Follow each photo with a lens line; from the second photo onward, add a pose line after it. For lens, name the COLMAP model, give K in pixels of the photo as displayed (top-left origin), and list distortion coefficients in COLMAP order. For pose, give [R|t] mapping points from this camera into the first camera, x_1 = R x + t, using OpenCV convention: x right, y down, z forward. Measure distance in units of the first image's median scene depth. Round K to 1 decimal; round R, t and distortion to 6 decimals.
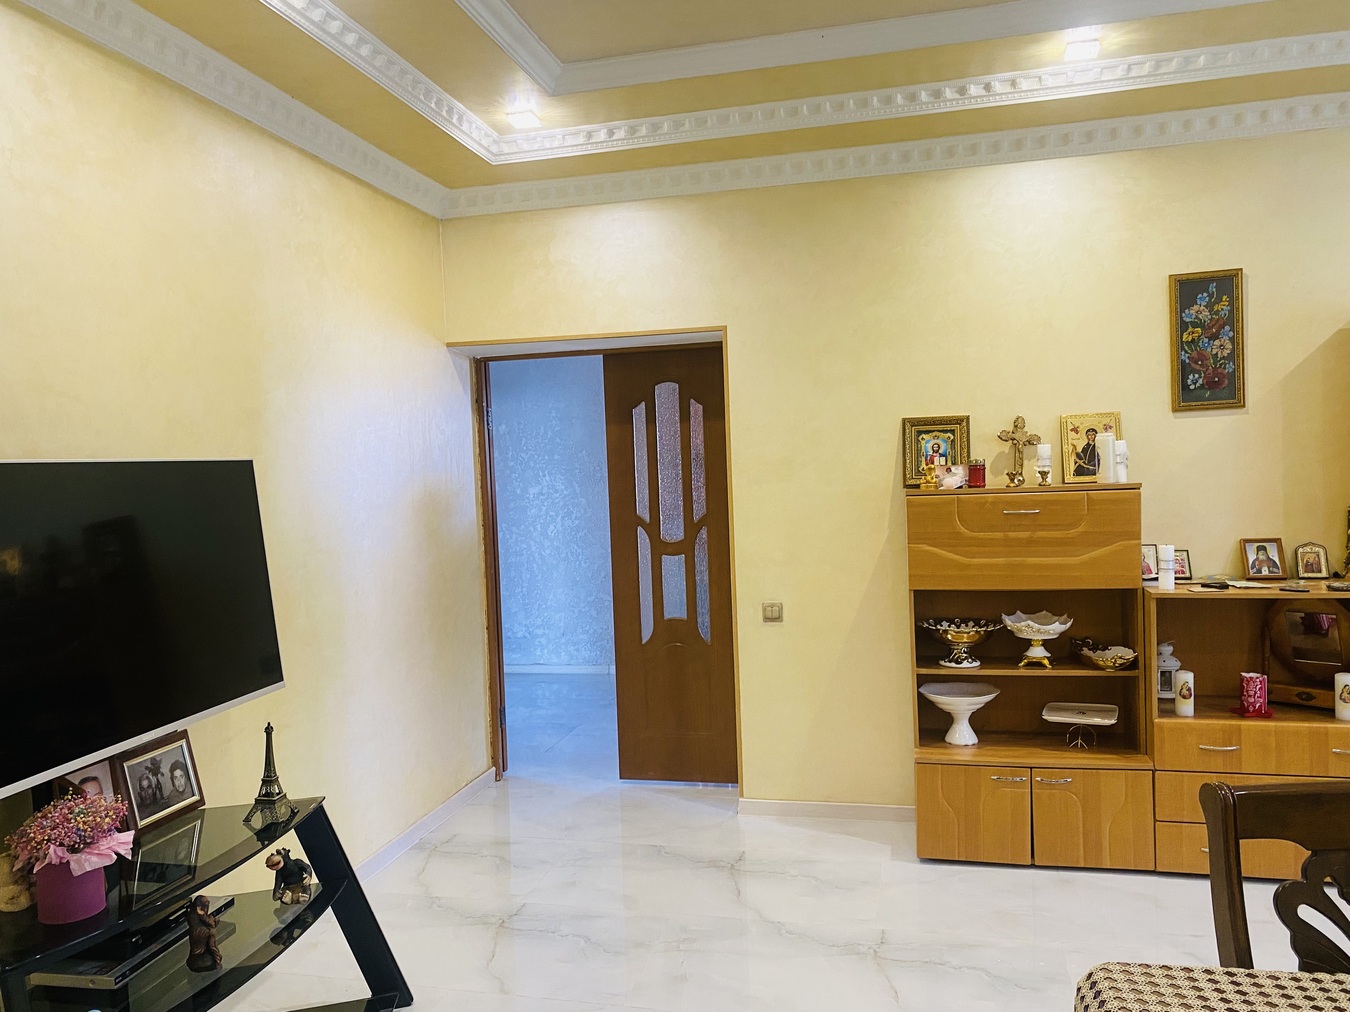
lens RADIAL K [[1016.1, 0, 668.2], [0, 1016.1, 516.3], [0, 0, 1]] dist [0.028177, -0.030618]
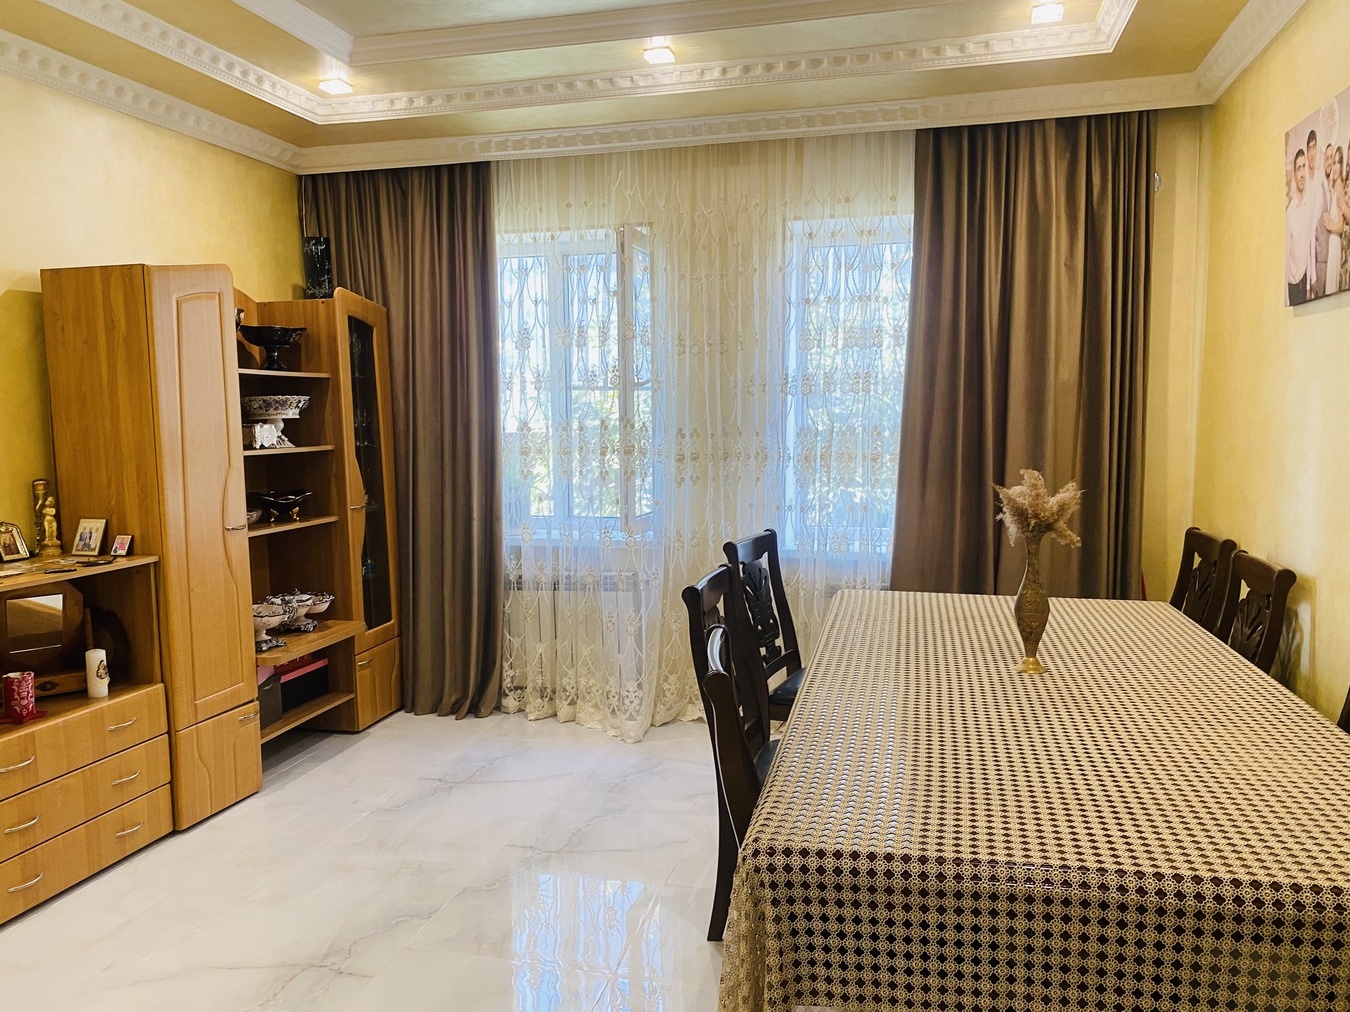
lens RADIAL K [[1016.1, 0, 663.4], [0, 1016.1, 504.1], [0, 0, 1]] dist [0.028177, -0.030618]
pose [[0.034329, -0.056917, 0.997789, -0.253038], [0.054516, 0.996997, 0.054996, -0.007804], [-0.997923, 0.052507, 0.037329, 0.378354]]
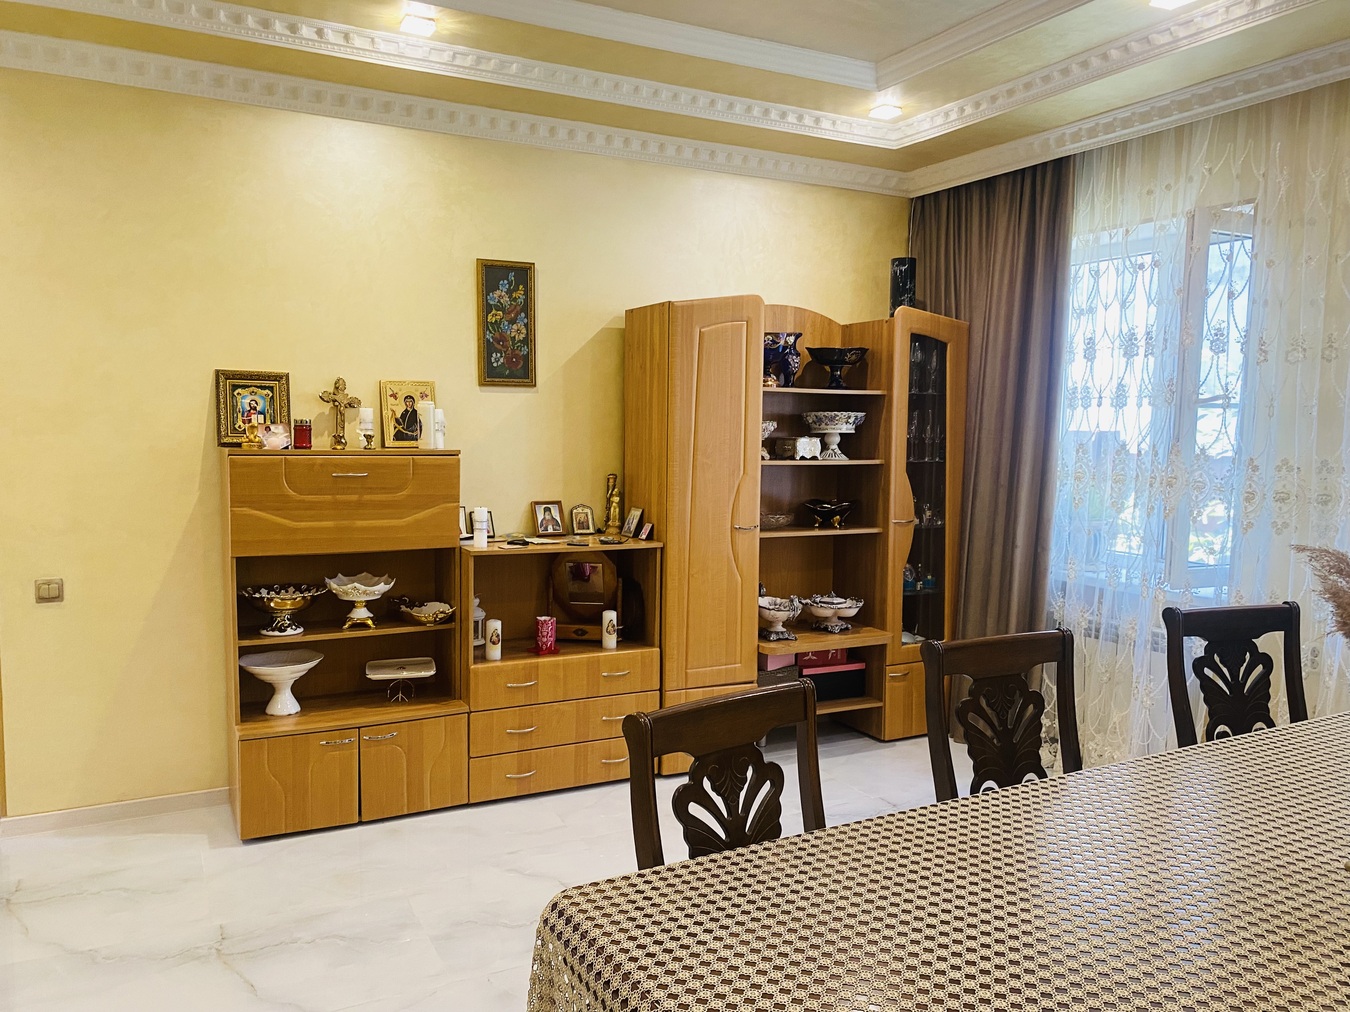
lens RADIAL K [[1016.1, 0, 673.9], [0, 1016.1, 517.7], [0, 0, 1]] dist [0.028177, -0.030618]
pose [[0.752064, -0.013737, 0.658947, -0.071661], [-0.013587, 0.999247, 0.036339, -0.003022], [-0.658950, -0.036282, 0.751311, 0.037371]]
